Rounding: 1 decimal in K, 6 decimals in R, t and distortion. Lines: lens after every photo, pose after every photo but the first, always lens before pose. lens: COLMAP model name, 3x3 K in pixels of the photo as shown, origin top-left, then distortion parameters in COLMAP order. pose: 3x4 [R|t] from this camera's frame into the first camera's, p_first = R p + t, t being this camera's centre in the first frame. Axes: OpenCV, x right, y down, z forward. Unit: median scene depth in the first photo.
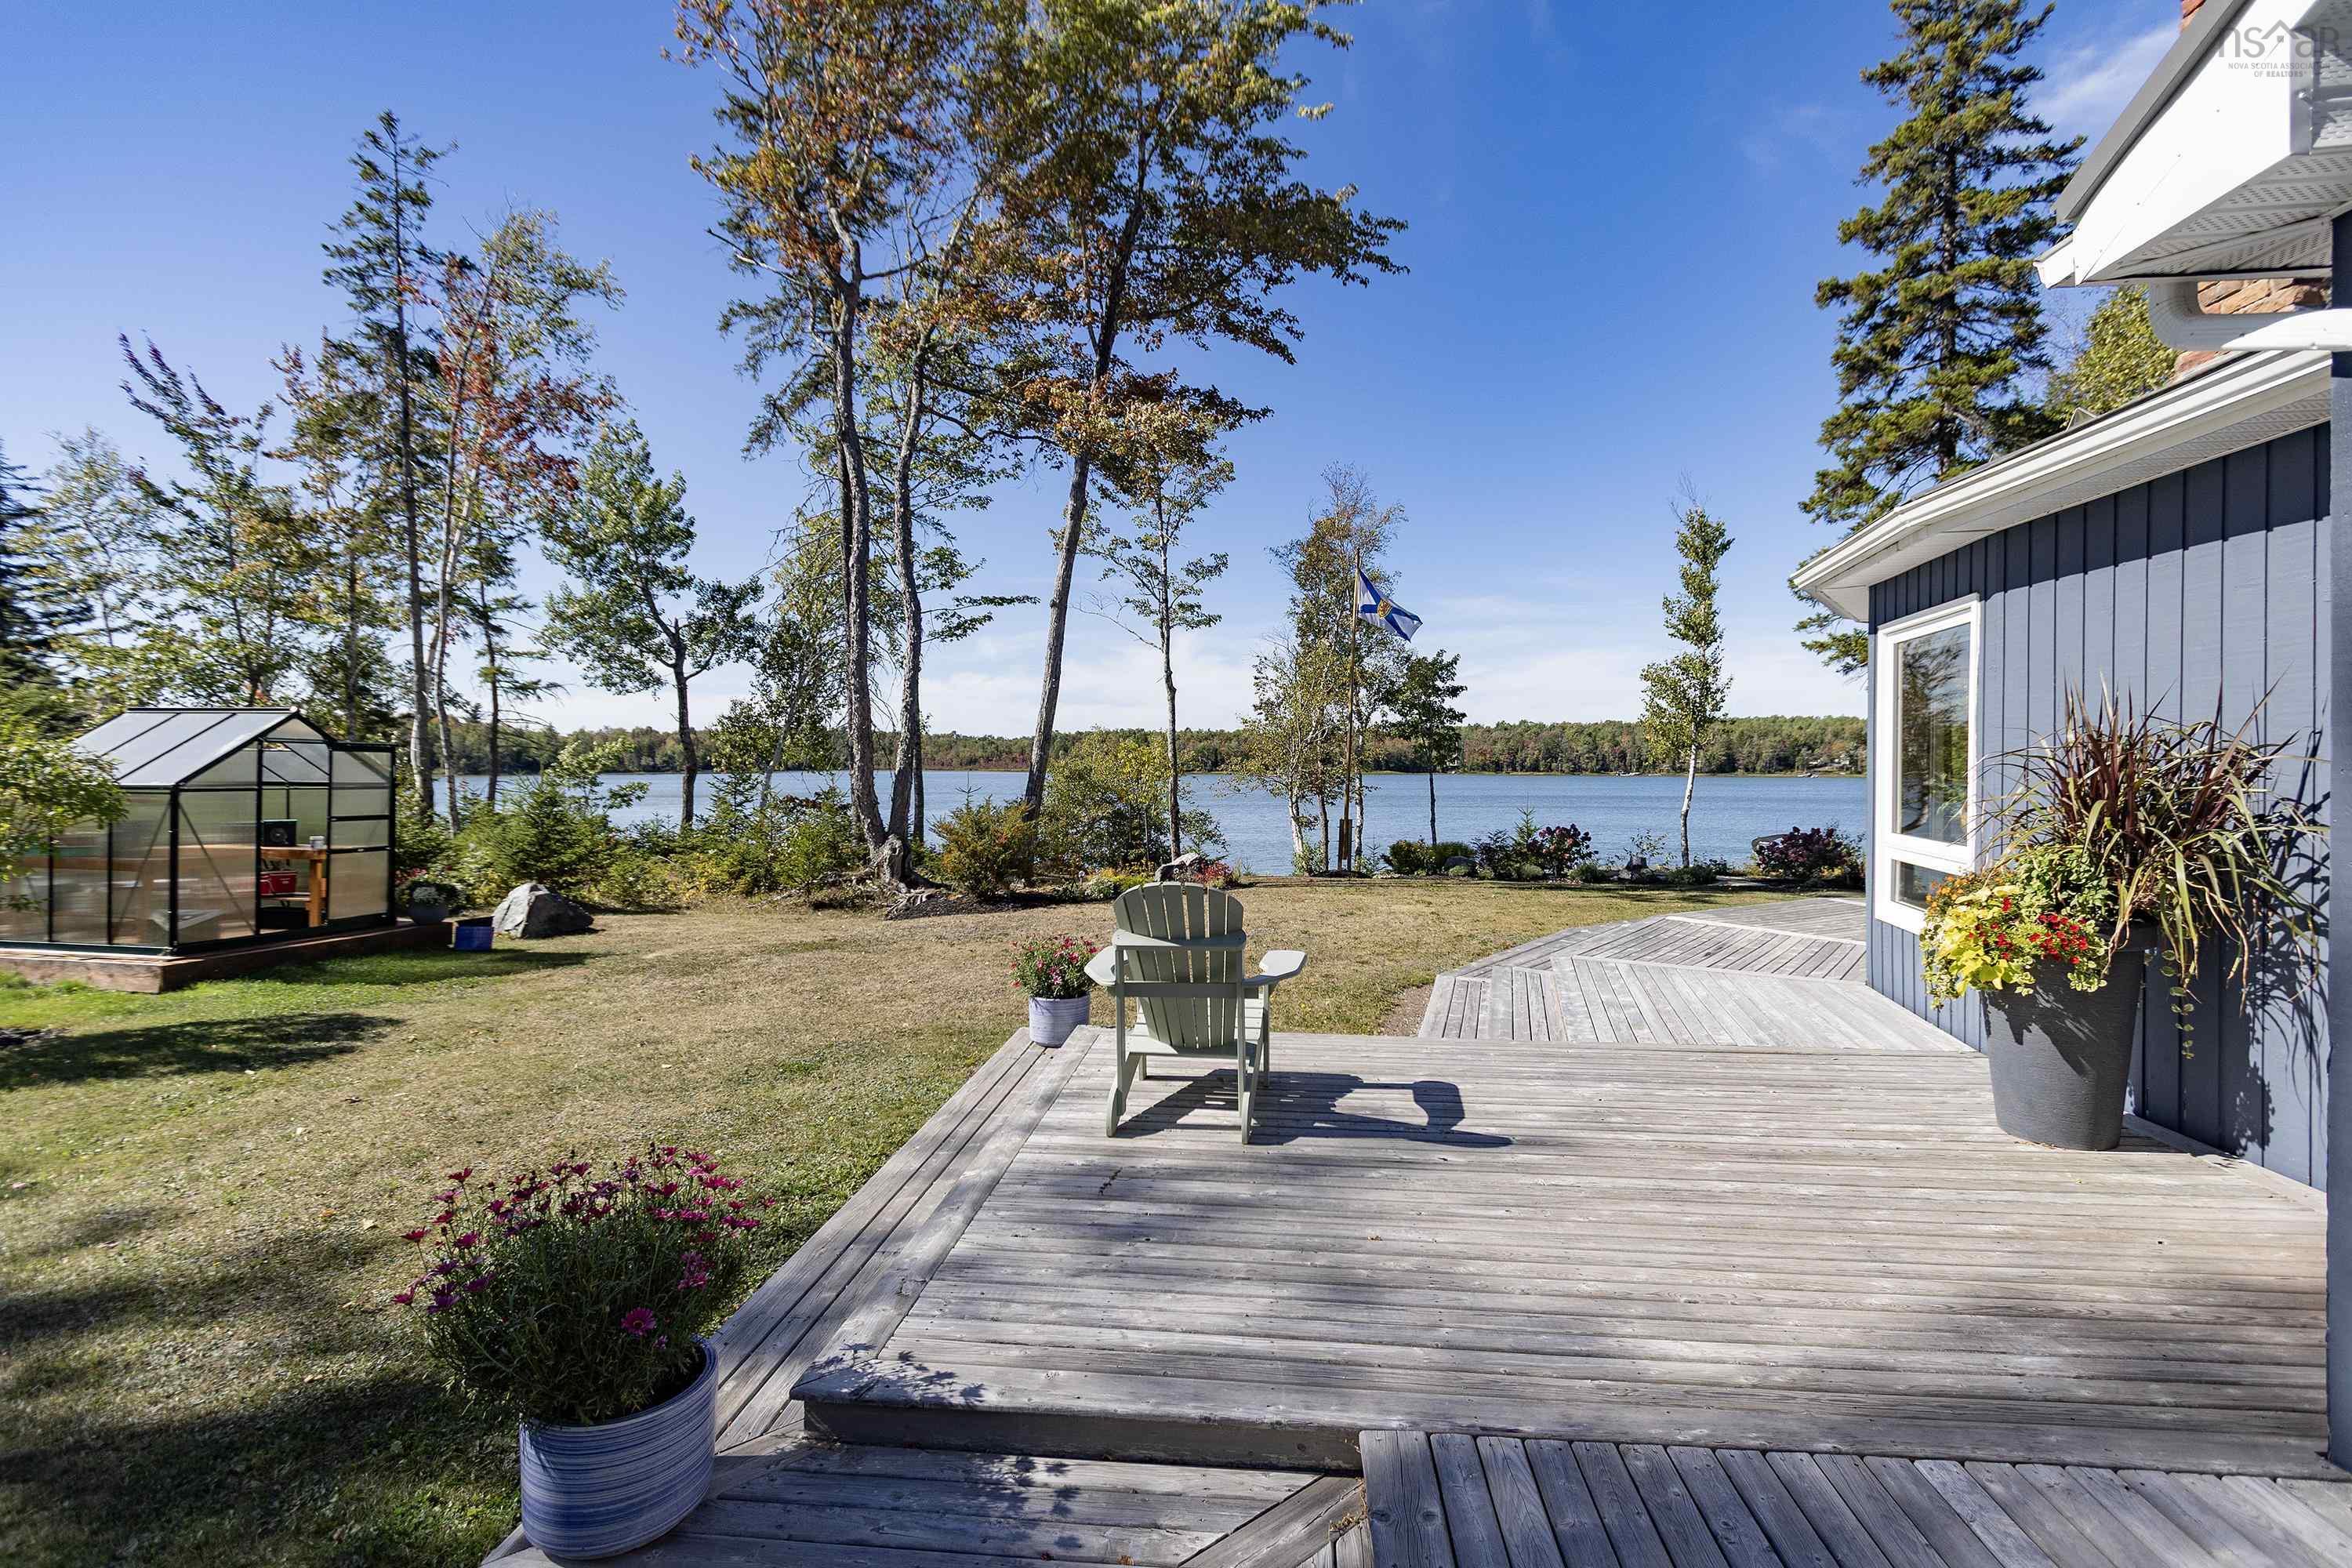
lens RADIAL K [[1080.0, 0, 1185.8], [0, 1080.0, 761.2], [0, 0, 1]] dist [0.000446, -0.000196]
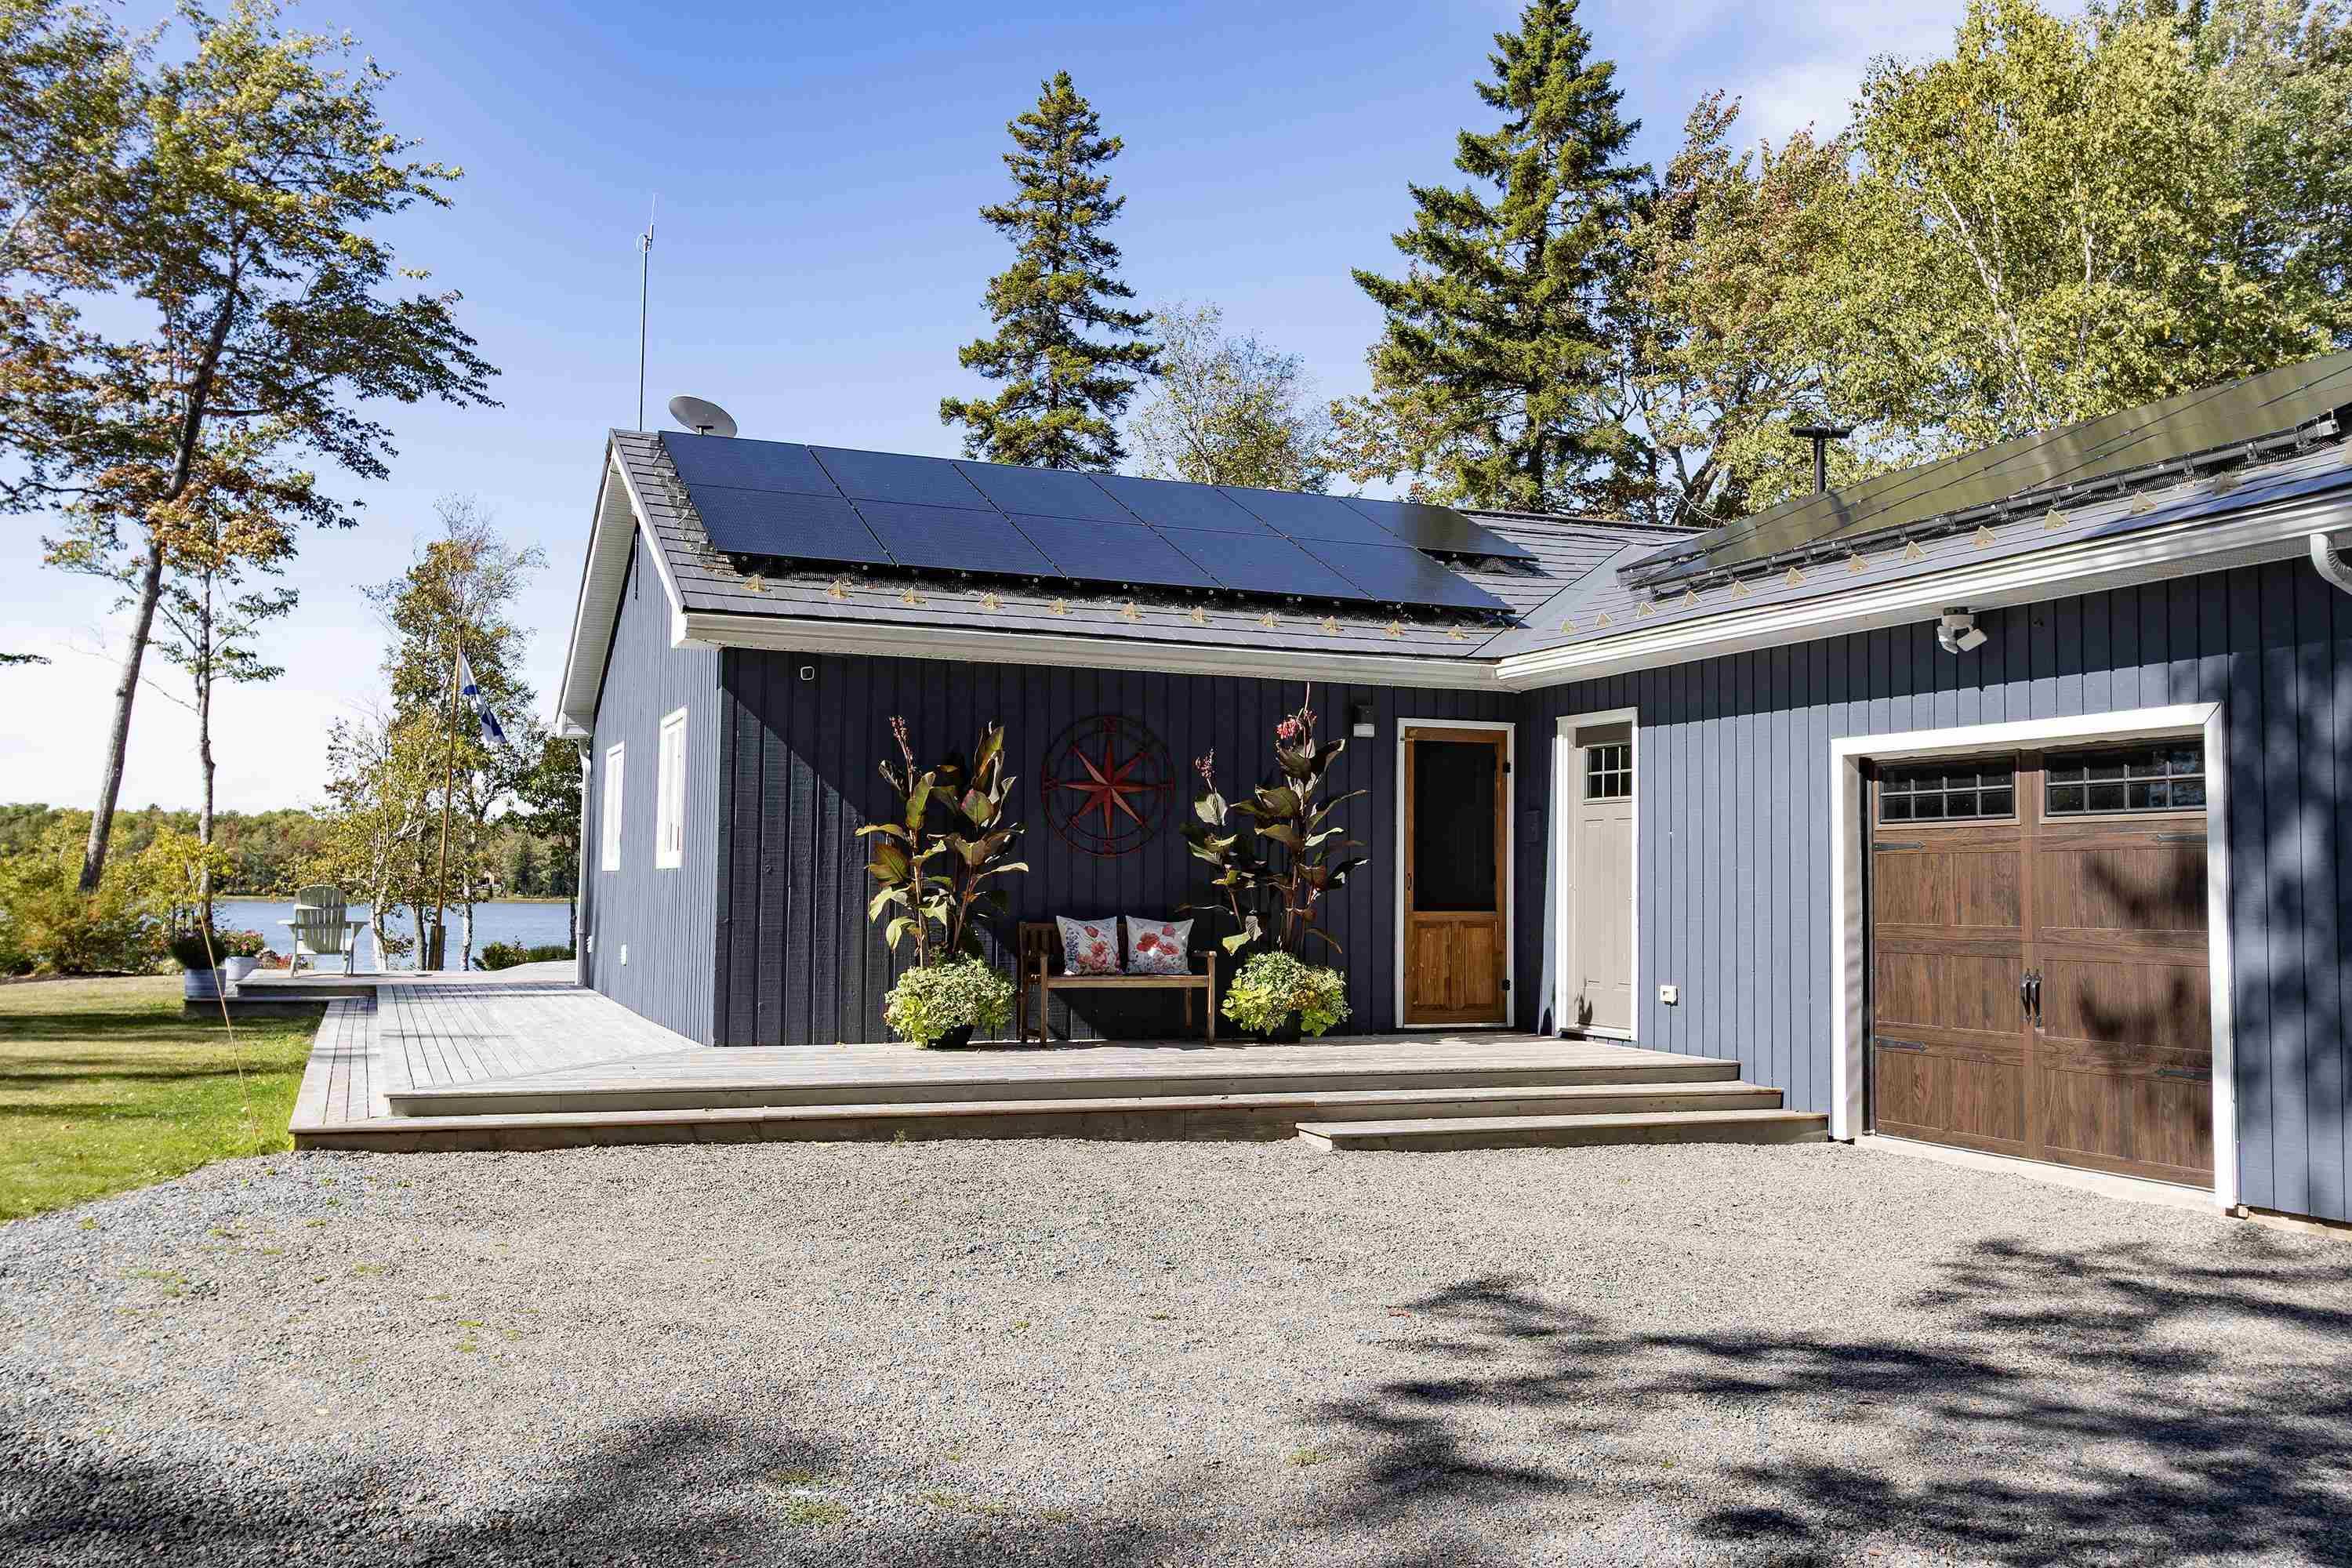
lens RADIAL K [[2104.6, 0, 1173.9], [0, 2104.6, 734.5], [0, 0, 1]] dist [-0.008006, 0.116230]
pose [[0.898598, 0.043156, 0.436646, -0.052171], [-0.012542, 0.997271, -0.072755, 0.010997], [-0.438595, 0.059901, 0.896687, -0.602827]]
